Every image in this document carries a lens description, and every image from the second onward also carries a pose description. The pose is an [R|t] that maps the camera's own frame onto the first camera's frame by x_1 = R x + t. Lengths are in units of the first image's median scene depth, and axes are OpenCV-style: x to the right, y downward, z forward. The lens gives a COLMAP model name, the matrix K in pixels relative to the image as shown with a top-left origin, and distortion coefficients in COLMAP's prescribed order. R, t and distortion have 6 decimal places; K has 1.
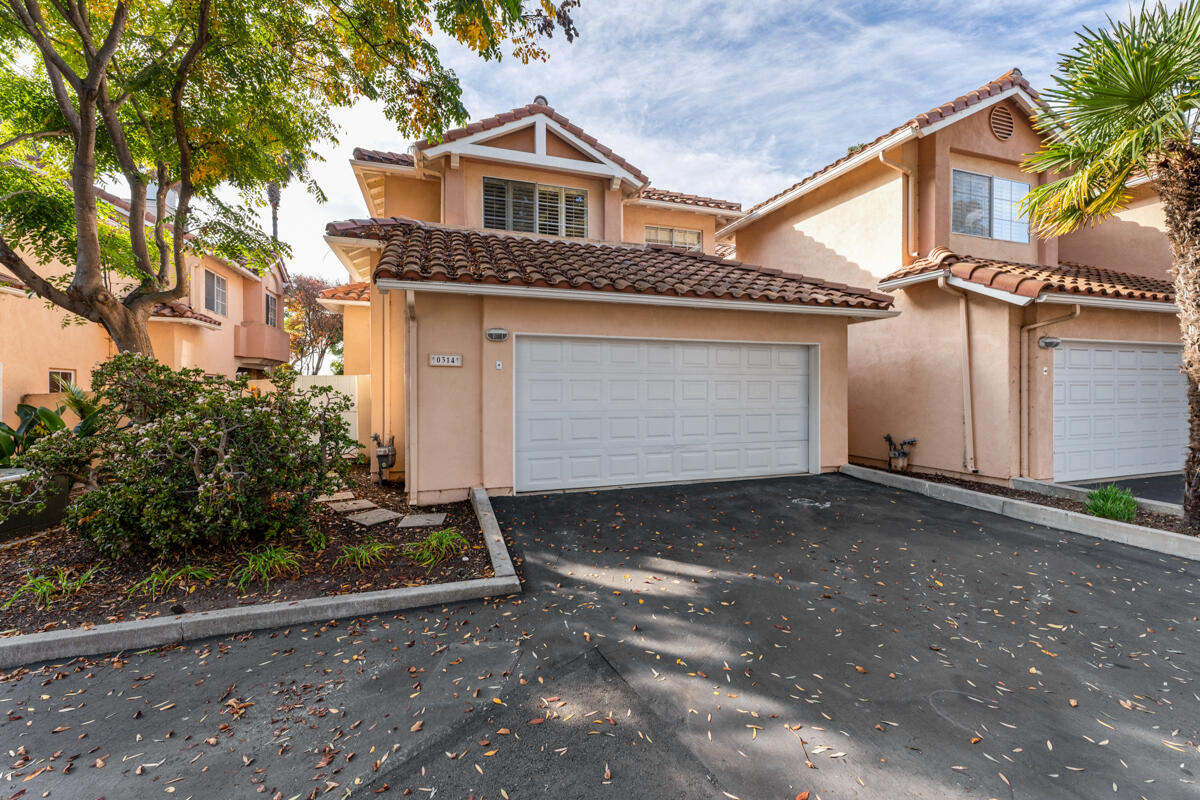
lens RADIAL K [[486.9, 0, 599.0], [0, 486.9, 391.2], [0, 0, 1]] dist [-0.001757, 0.000688]
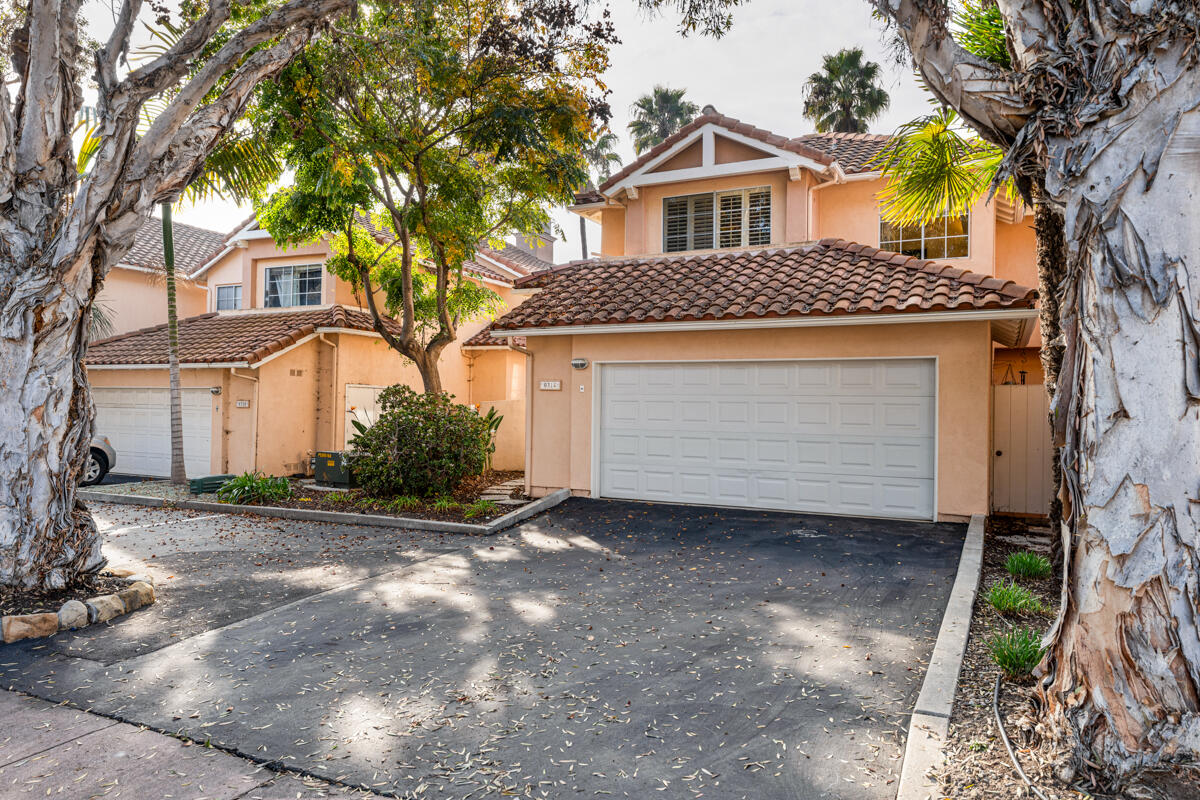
lens RADIAL K [[809.6, 0, 601.5], [0, 809.6, 399.4], [0, 0, 1]] dist [-0.001726, 0.002154]
pose [[0.700396, 0.004731, -0.713739, 0.911049], [-0.017325, 0.999796, -0.010374, -0.004875], [0.713545, 0.019631, 0.700335, -0.271511]]
